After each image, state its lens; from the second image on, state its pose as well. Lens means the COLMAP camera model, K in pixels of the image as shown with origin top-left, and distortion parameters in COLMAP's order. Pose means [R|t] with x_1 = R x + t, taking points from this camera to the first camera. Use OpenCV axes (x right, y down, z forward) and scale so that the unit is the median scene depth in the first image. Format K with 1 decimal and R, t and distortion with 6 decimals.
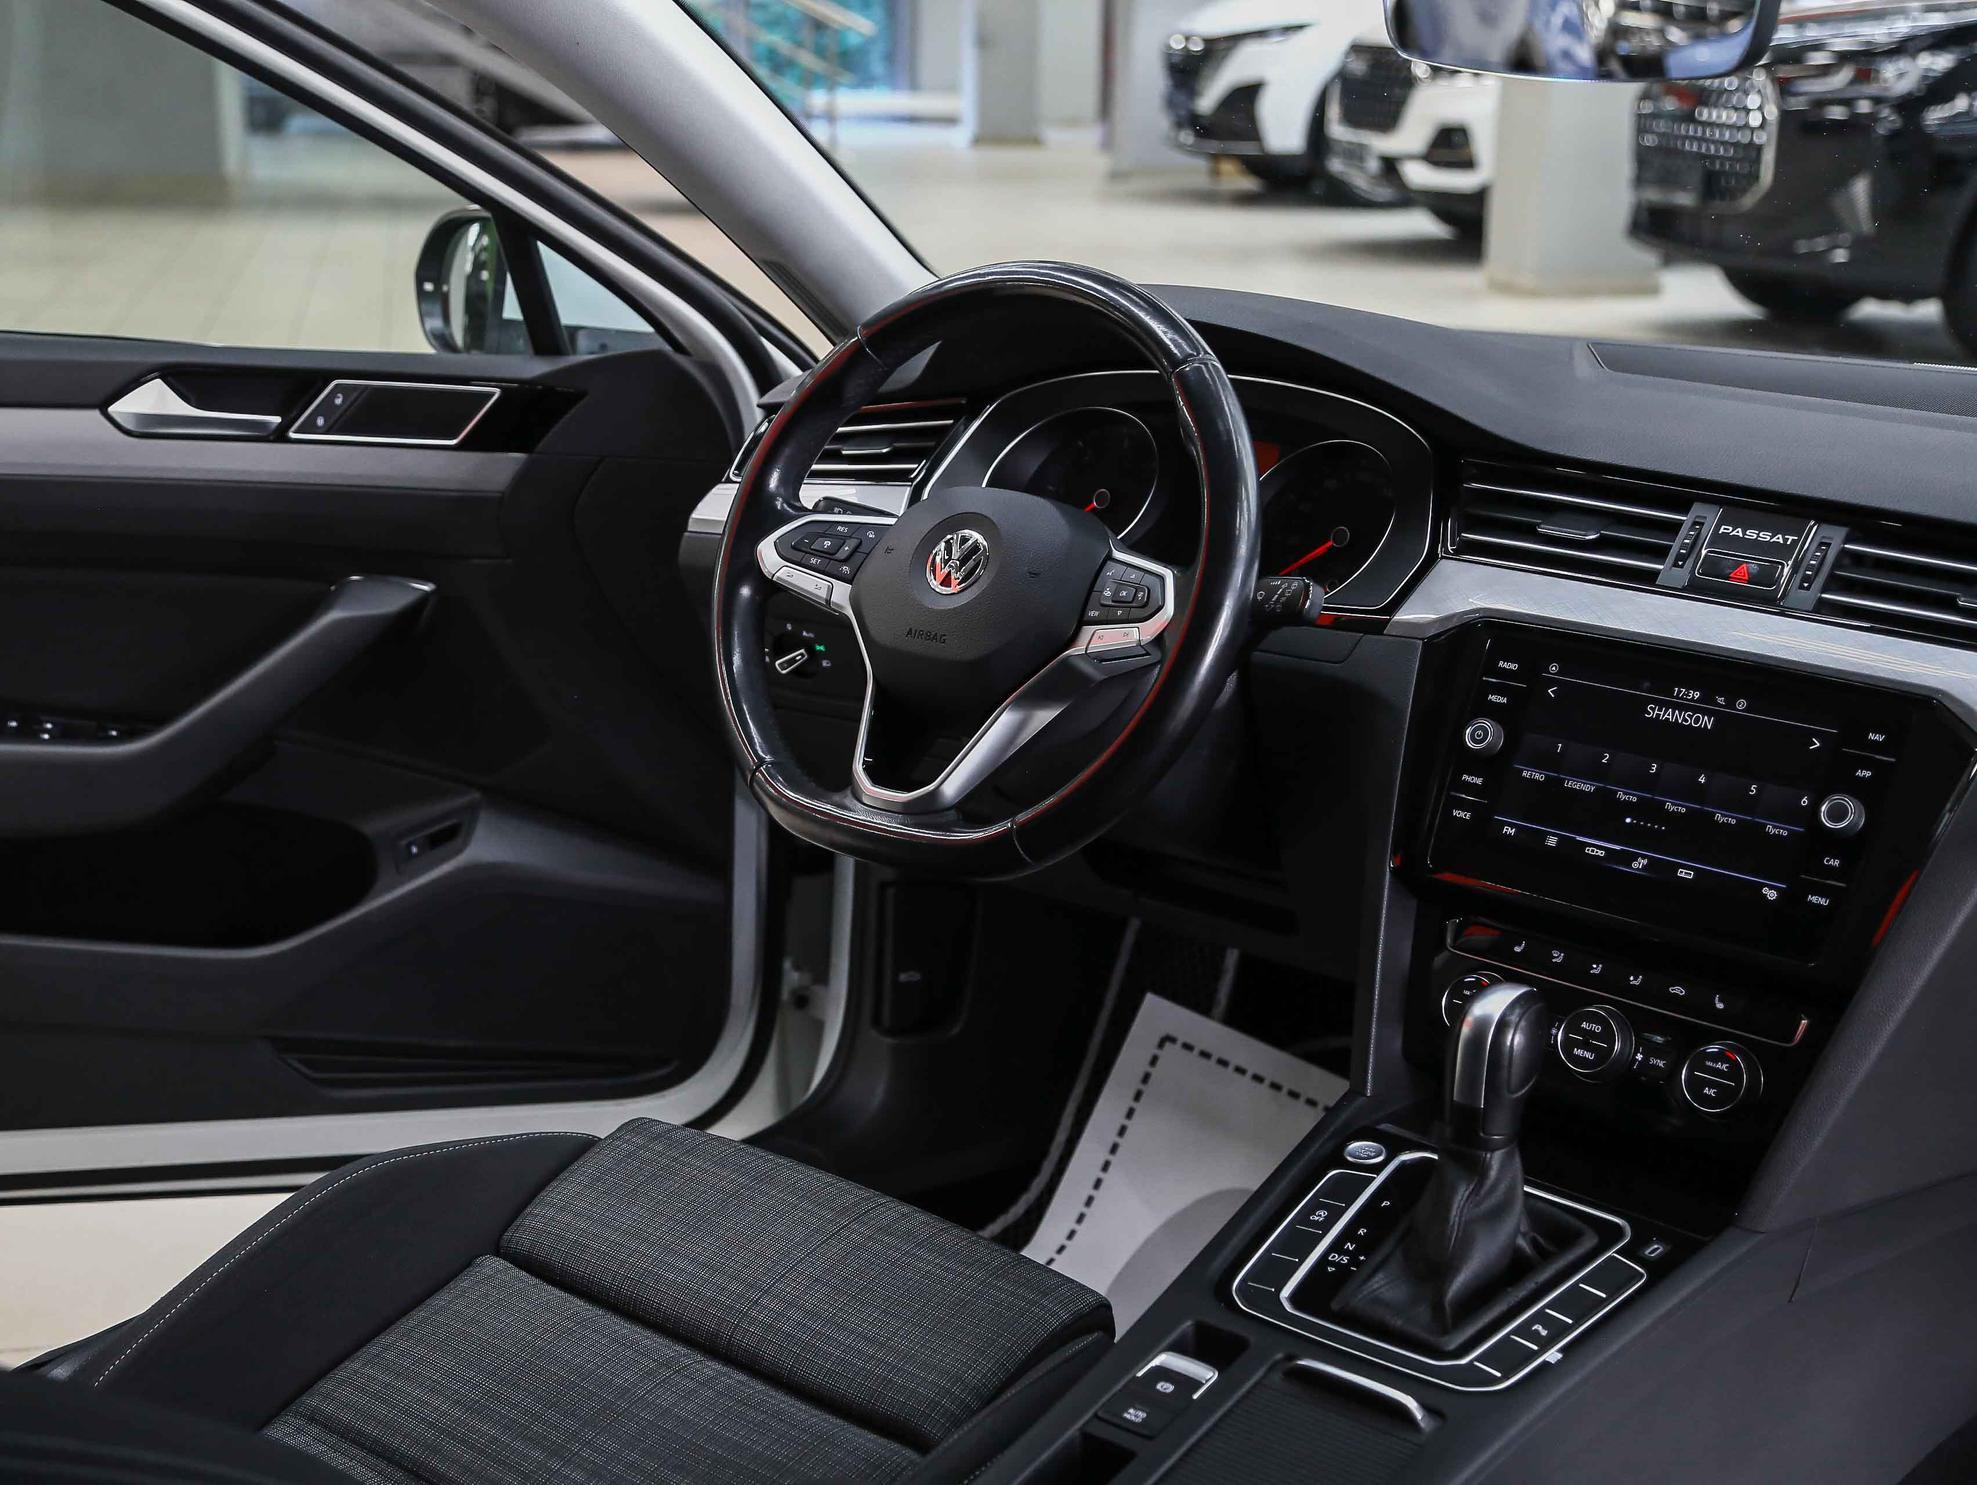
lens RADIAL K [[2667.4, 0, 971.8], [0, 2667.4, 750.3], [0, 0, 1]] dist [0.063869, 0.000000]
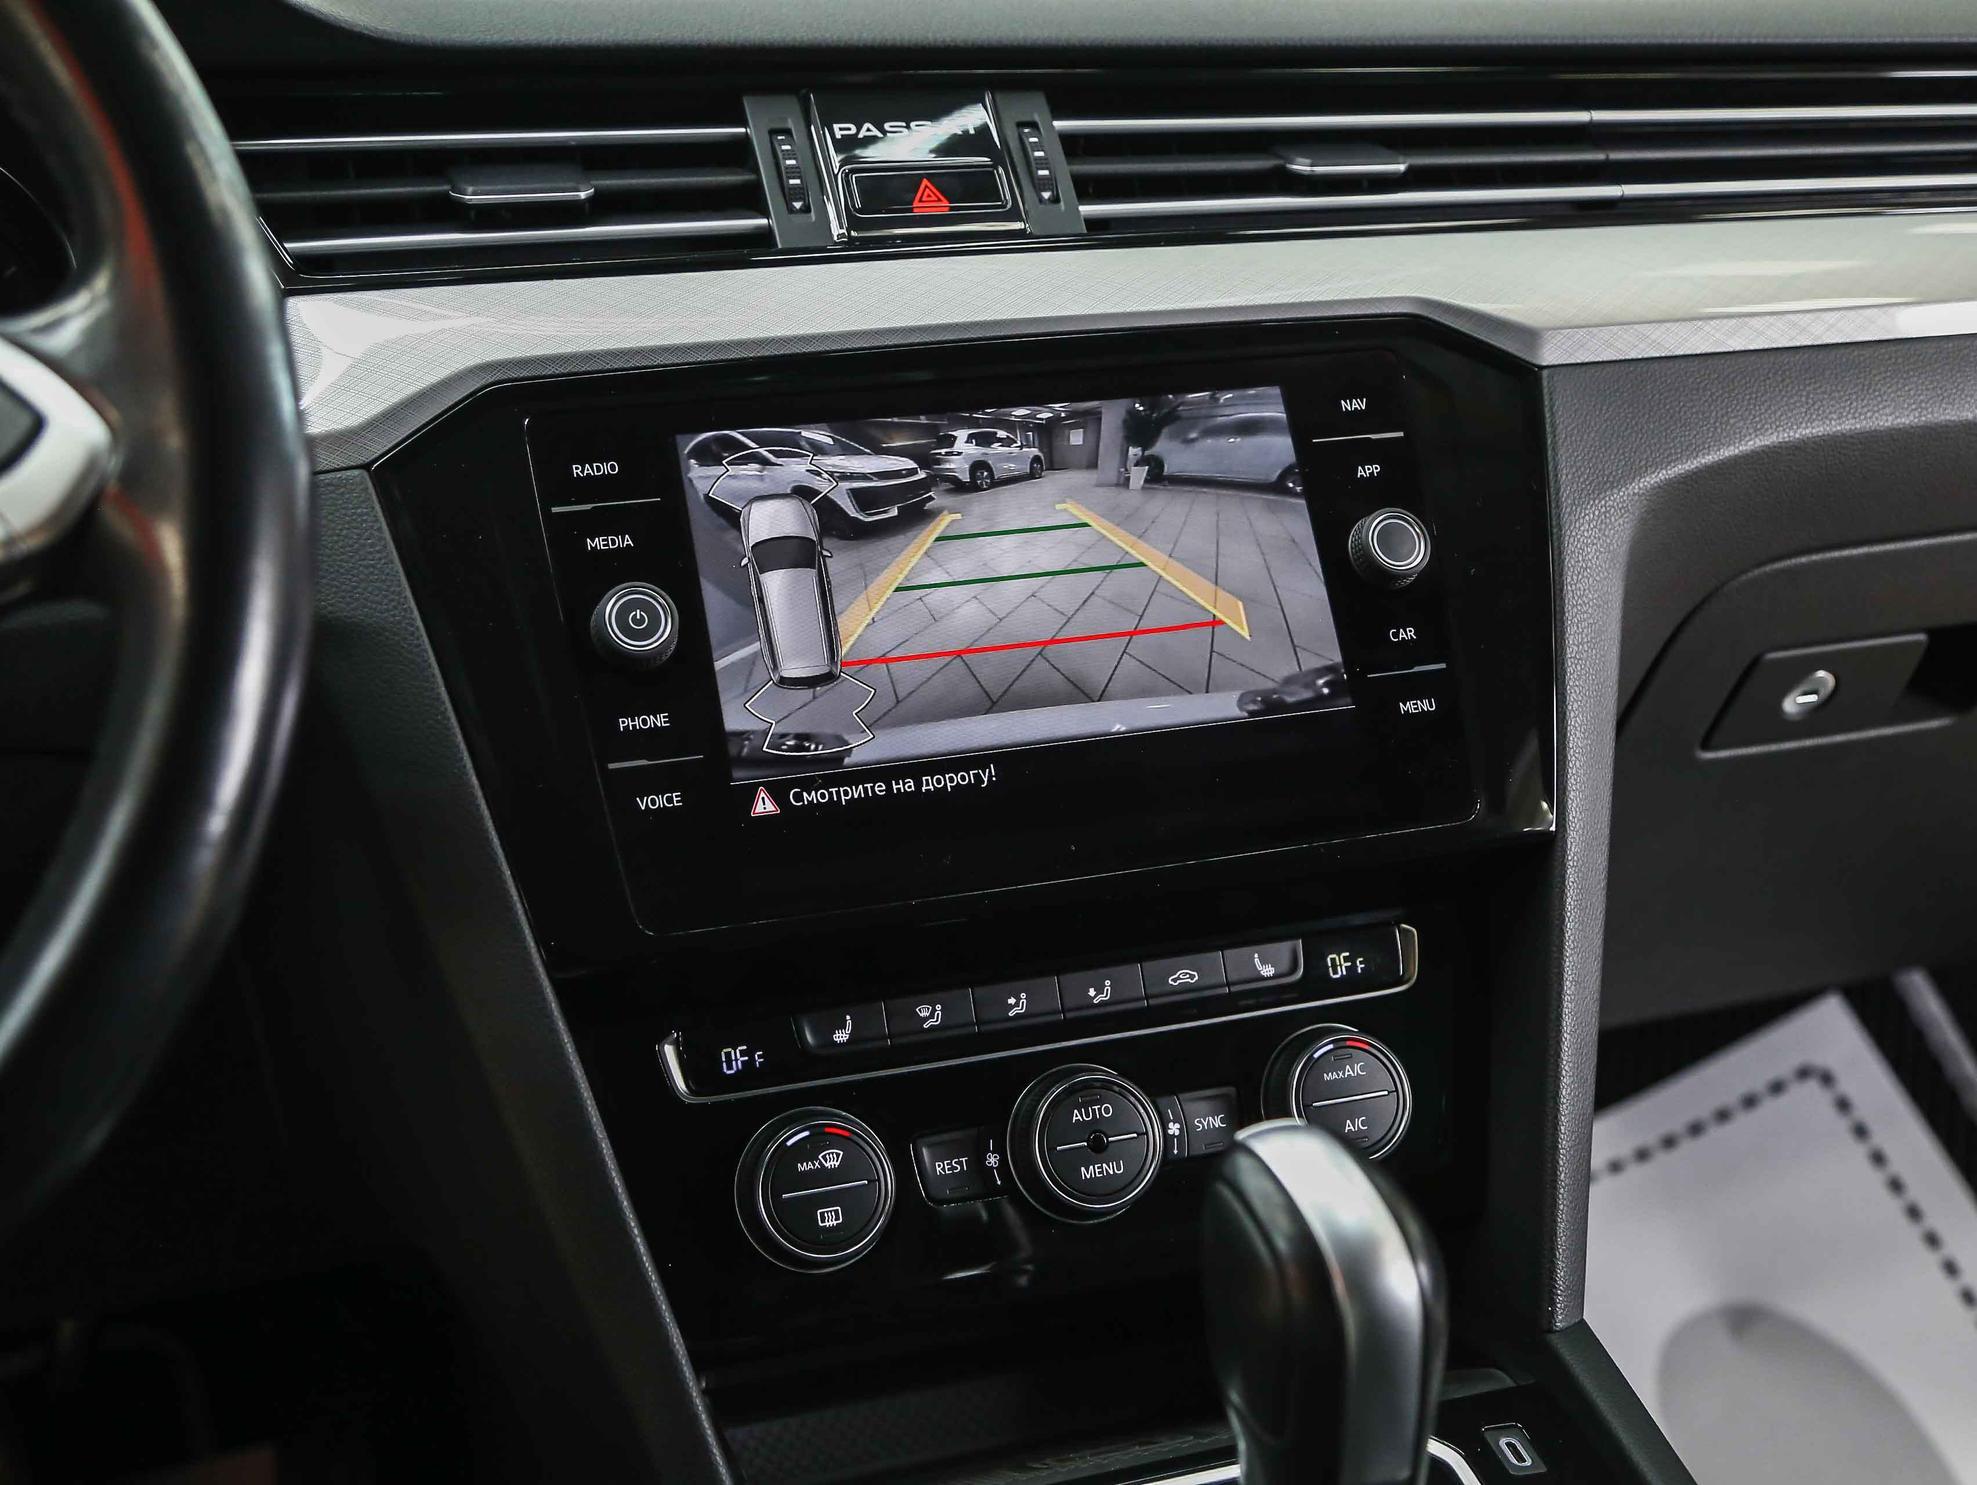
lens RADIAL K [[2460.7, 0, 992.4], [0, 2460.7, 702.4], [0, 0, 1]] dist [0.002616, 0.000000]
pose [[0.489934, -0.244020, 0.836910, -0.125523], [0.278834, 0.953457, 0.114770, -0.022824], [-0.825964, 0.177129, 0.535172, 0.715912]]
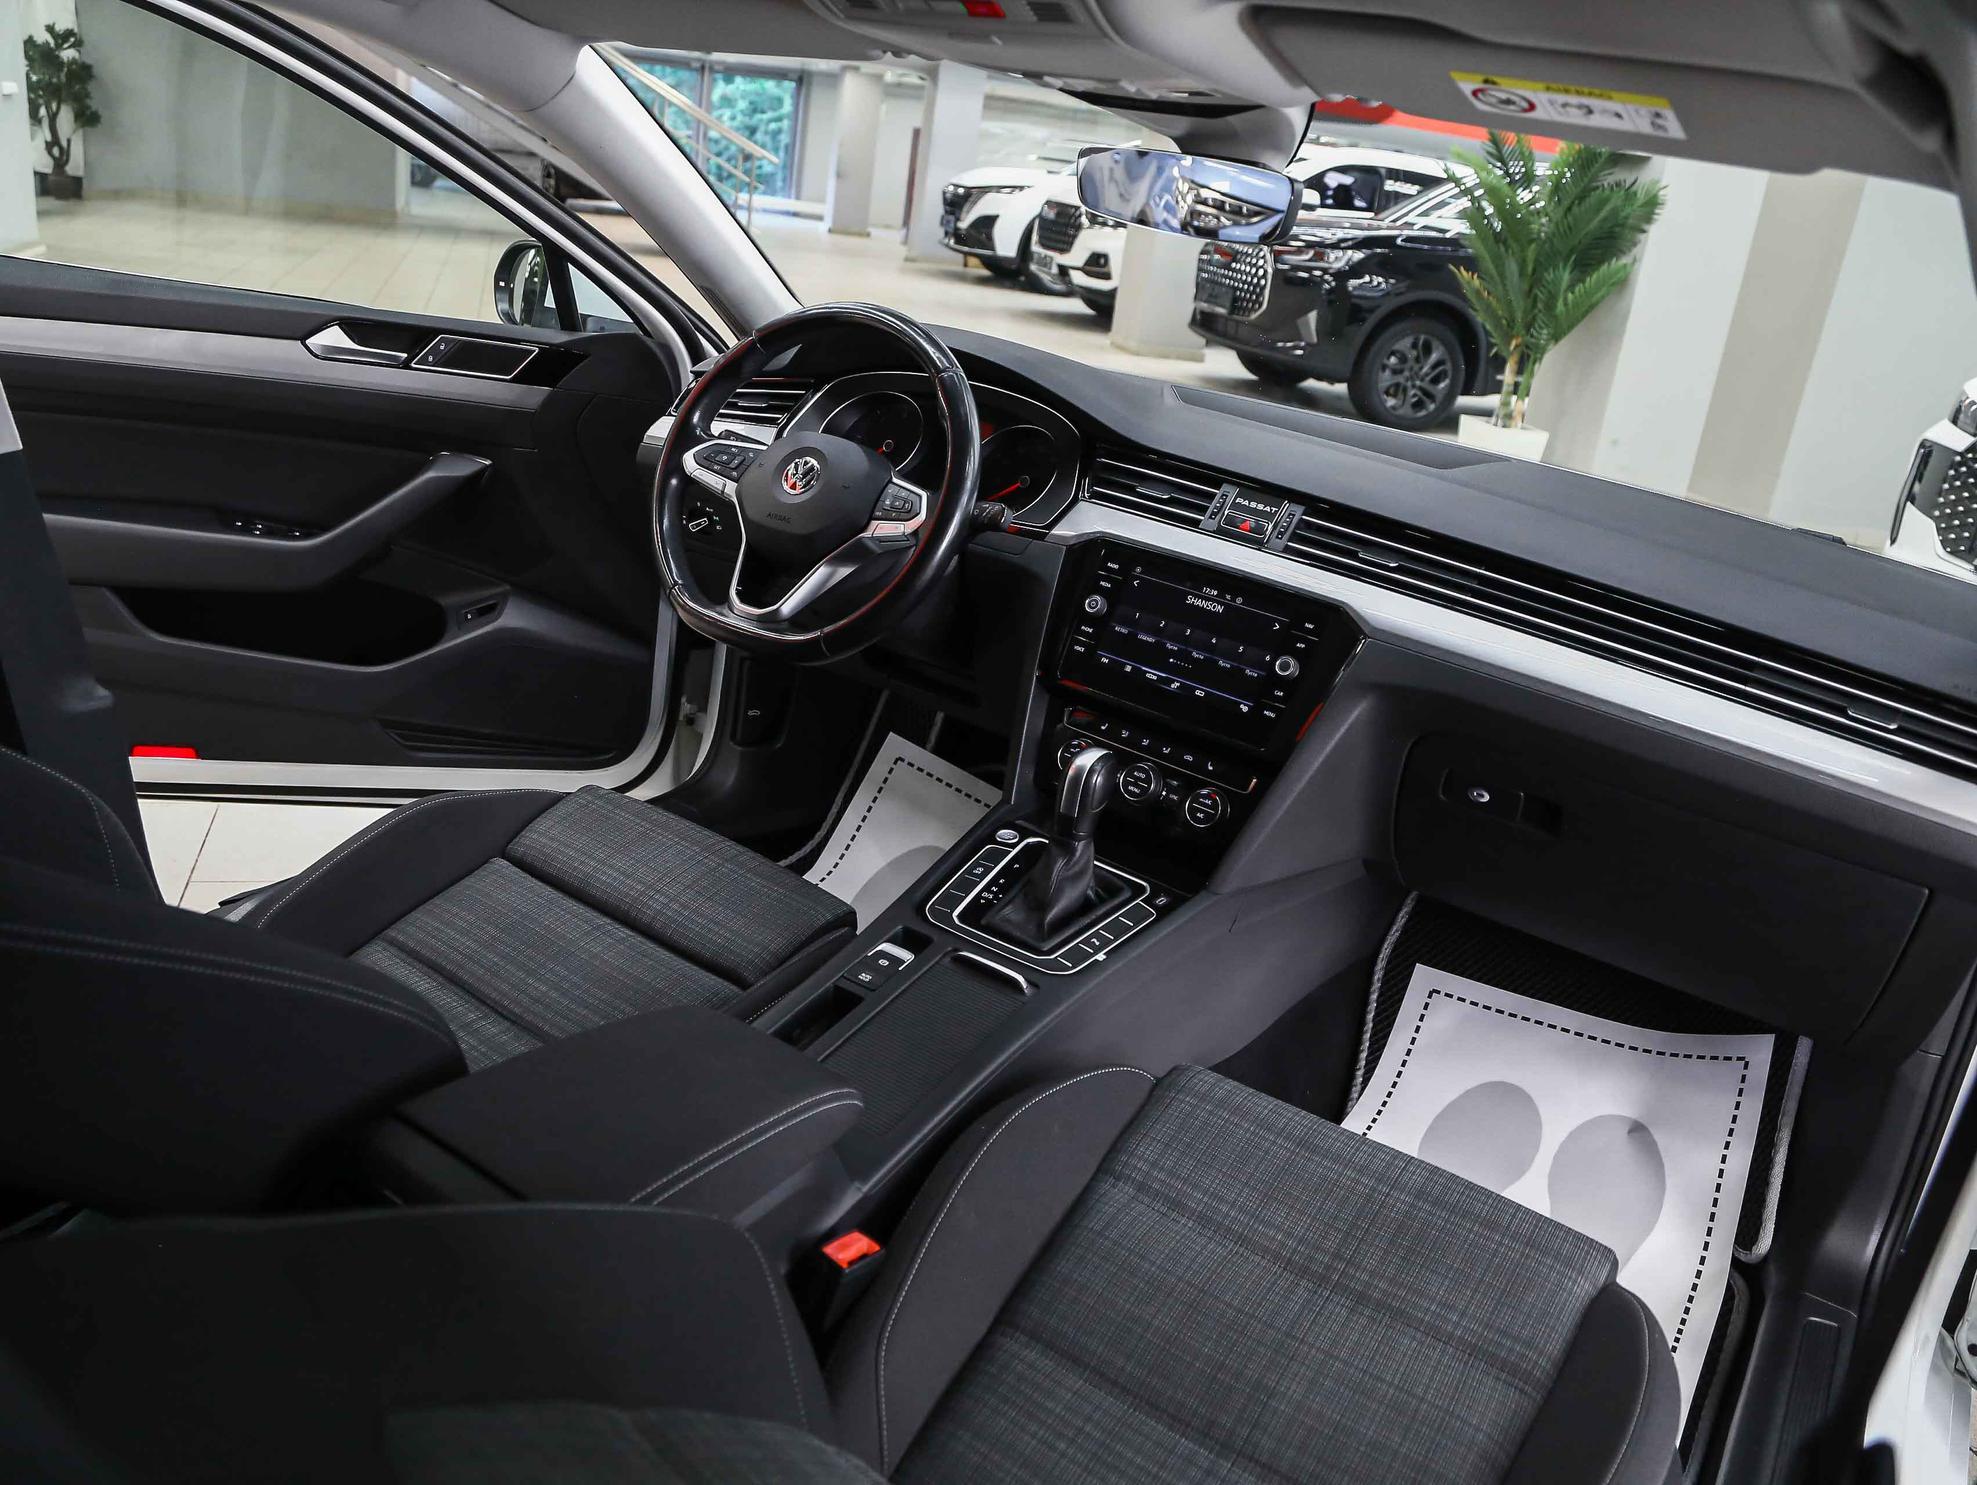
lens RADIAL K [[1499.1, 0, 978.5], [0, 1499.1, 732.0], [0, 0, 1]] dist [-0.118978, 0.026794]
pose [[0.989193, 0.075460, 0.125711, -0.000639], [-0.087352, 0.991926, 0.091932, -0.006118], [-0.117759, -0.101920, 0.987798, 0.034652]]
